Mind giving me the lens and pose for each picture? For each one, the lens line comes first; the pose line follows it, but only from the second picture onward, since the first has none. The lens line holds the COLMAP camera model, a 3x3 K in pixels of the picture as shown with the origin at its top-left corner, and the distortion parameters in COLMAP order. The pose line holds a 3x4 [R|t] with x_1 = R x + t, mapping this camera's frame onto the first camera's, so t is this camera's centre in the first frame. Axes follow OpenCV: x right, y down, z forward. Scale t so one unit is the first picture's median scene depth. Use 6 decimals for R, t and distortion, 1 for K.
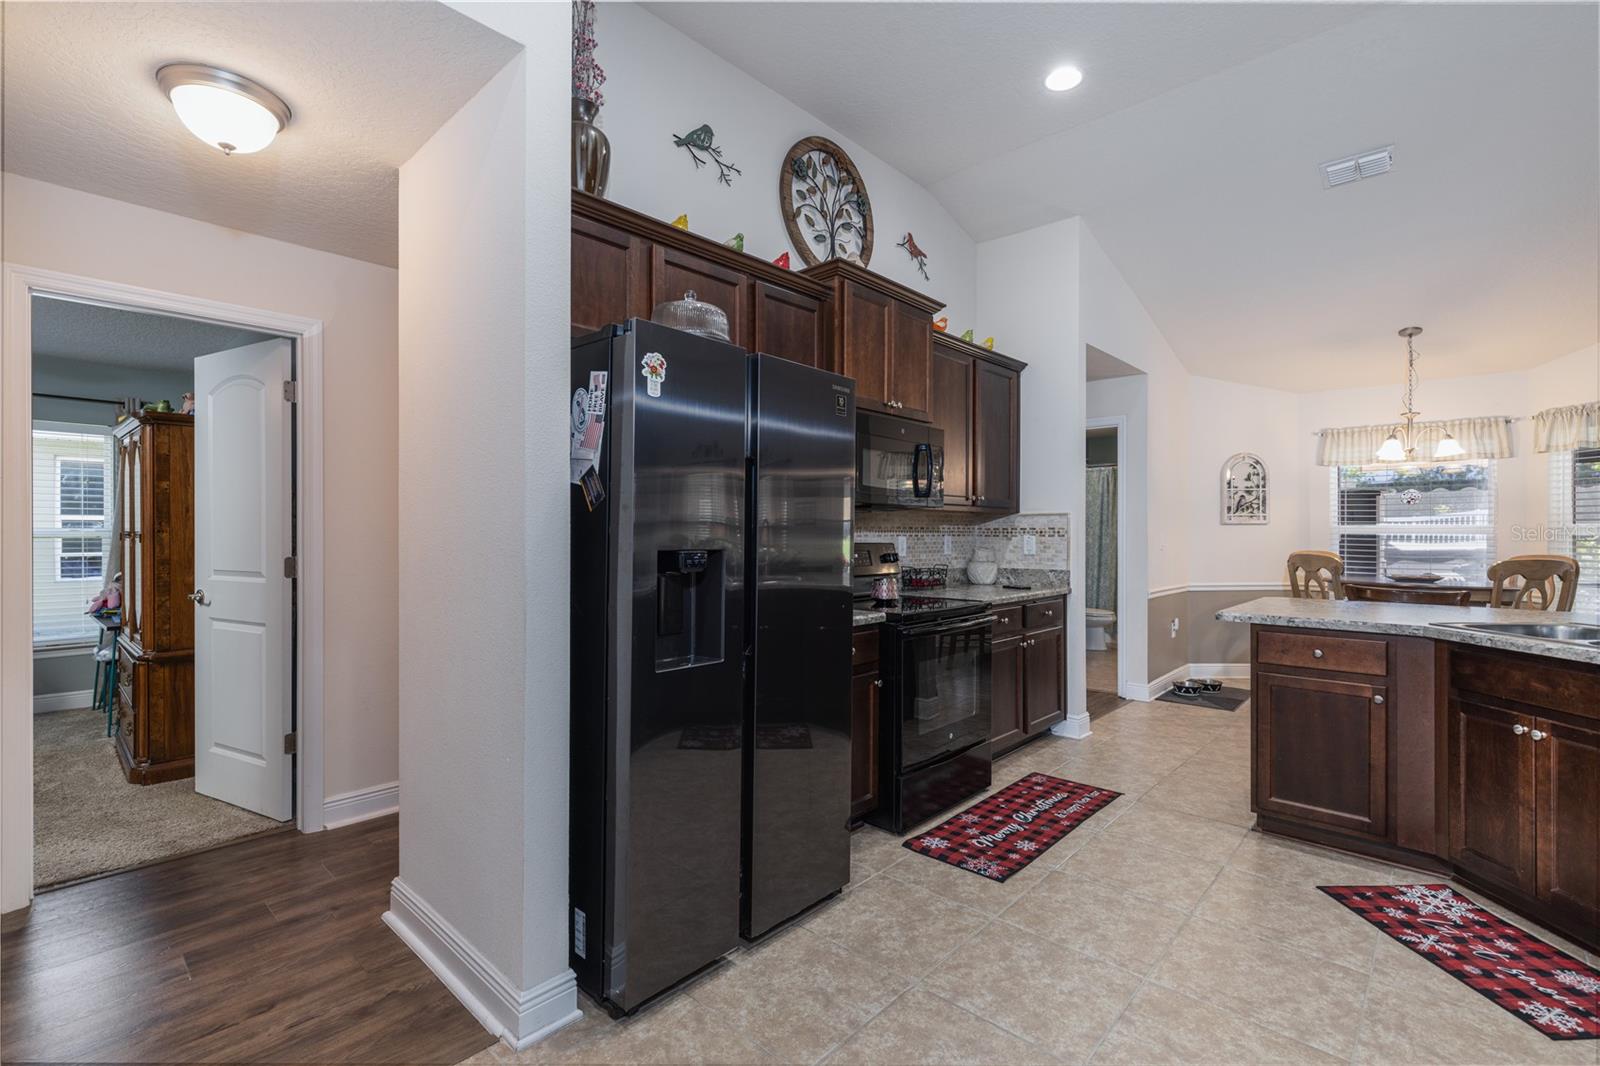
lens RADIAL K [[717.2, 0, 790.7], [0, 717.2, 529.6], [0, 0, 1]] dist [0.007142, -0.001422]
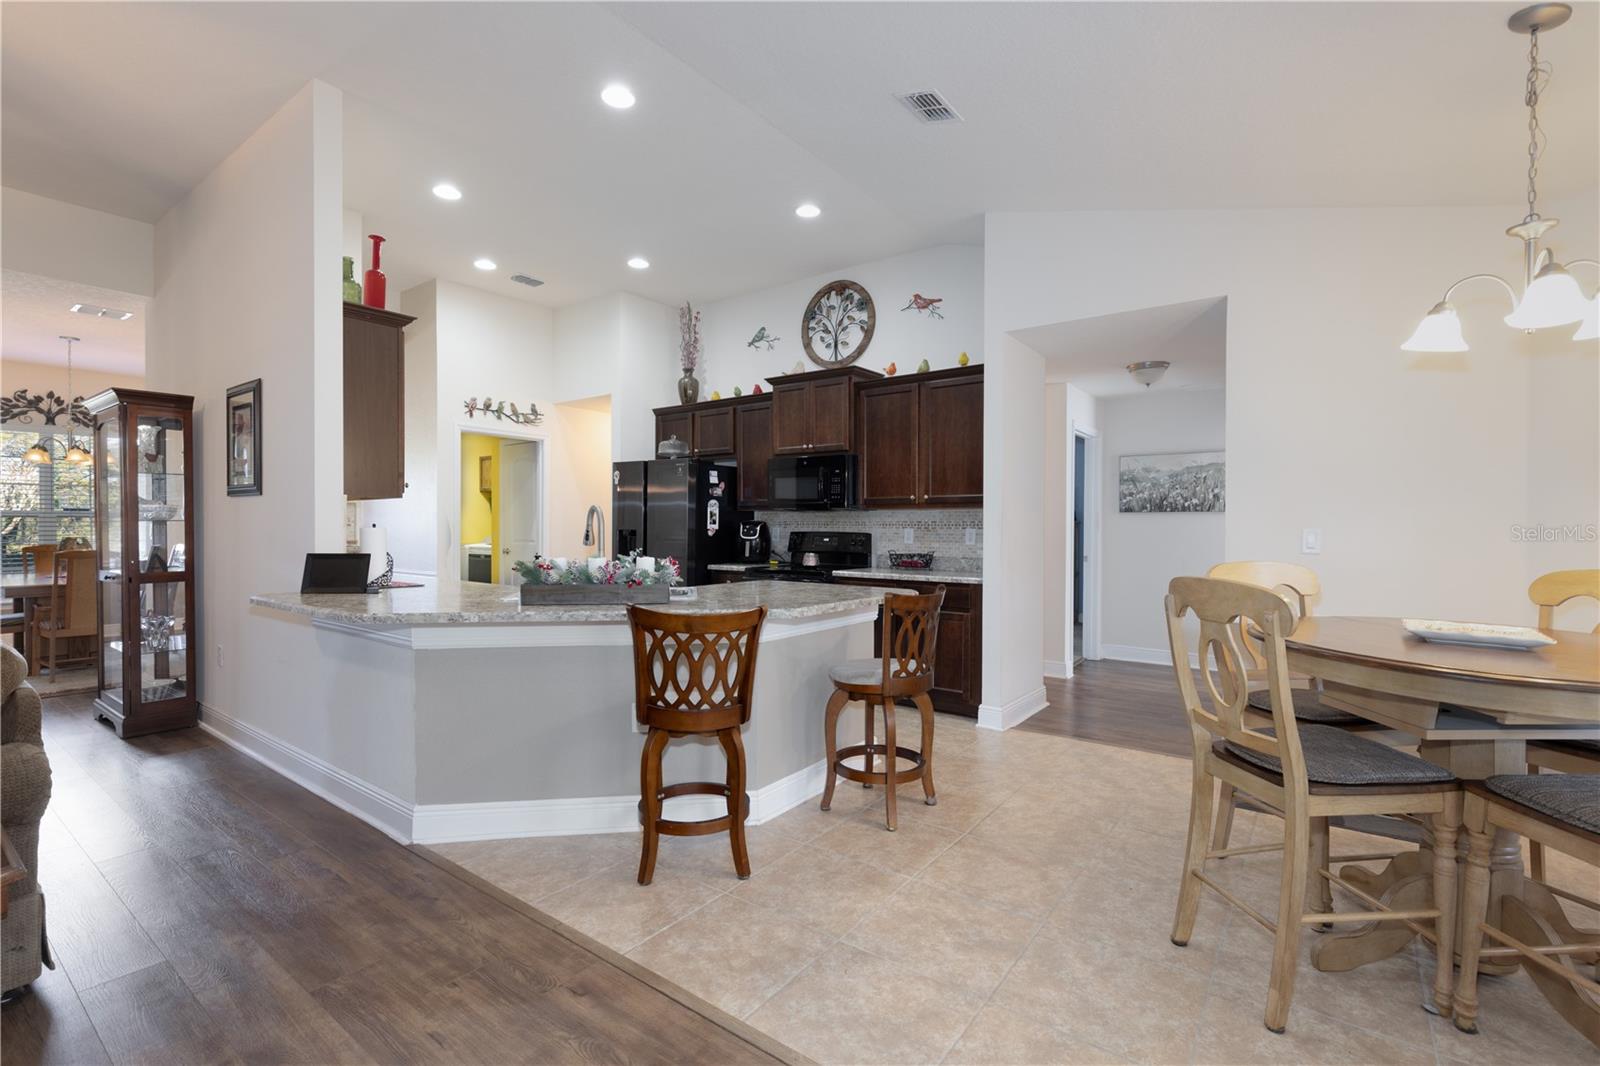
lens RADIAL K [[717.2, 0, 799.3], [0, 717.2, 531.4], [0, 0, 1]] dist [0.007142, -0.001422]
pose [[0.110486, 0.006181, -0.993858, 1.930672], [0.000397, 0.999980, 0.006263, 0.008939], [0.993878, -0.001087, 0.110481, 0.874060]]
